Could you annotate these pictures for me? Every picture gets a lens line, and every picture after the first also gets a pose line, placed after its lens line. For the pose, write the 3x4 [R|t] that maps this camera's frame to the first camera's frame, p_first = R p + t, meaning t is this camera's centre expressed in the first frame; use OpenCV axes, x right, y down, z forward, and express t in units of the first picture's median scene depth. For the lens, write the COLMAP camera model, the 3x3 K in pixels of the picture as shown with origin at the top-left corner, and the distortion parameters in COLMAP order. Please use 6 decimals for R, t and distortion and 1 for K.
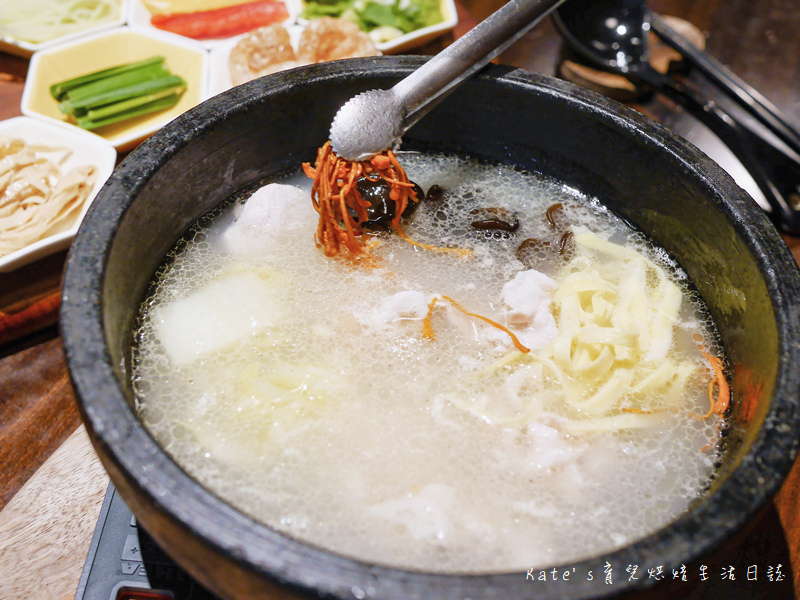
lens RADIAL K [[996.9, 0, 400.0], [0, 996.9, 300.0], [0, 0, 1]] dist [-0.034021, 0.054005]
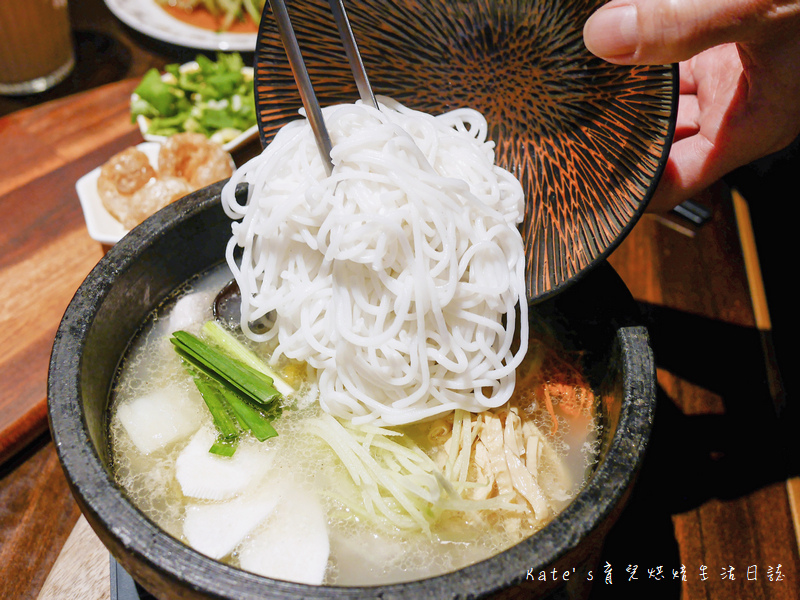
lens RADIAL K [[996.9, 0, 400.0], [0, 996.9, 300.0], [0, 0, 1]] dist [-0.034021, 0.054005]
pose [[0.956721, -0.229553, 0.178861, -0.088530], [0.230886, 0.972885, 0.013615, -0.066965], [-0.177136, 0.028271, 0.983780, -0.180169]]
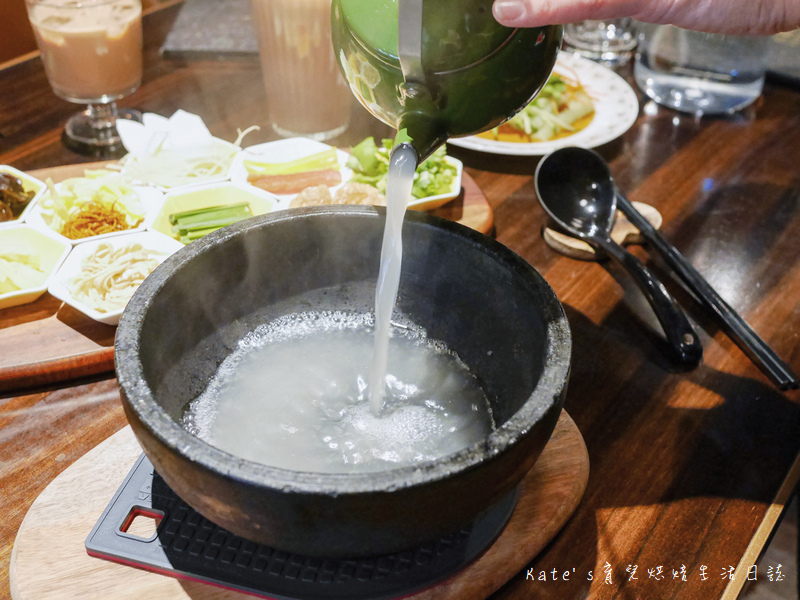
lens RADIAL K [[996.9, 0, 400.0], [0, 996.9, 300.0], [0, 0, 1]] dist [-0.034021, 0.054005]
pose [[0.979813, 0.082912, -0.181910, 0.306250], [-0.114503, 0.978650, -0.170687, 0.141695], [0.163874, 0.188071, 0.968388, -0.418796]]
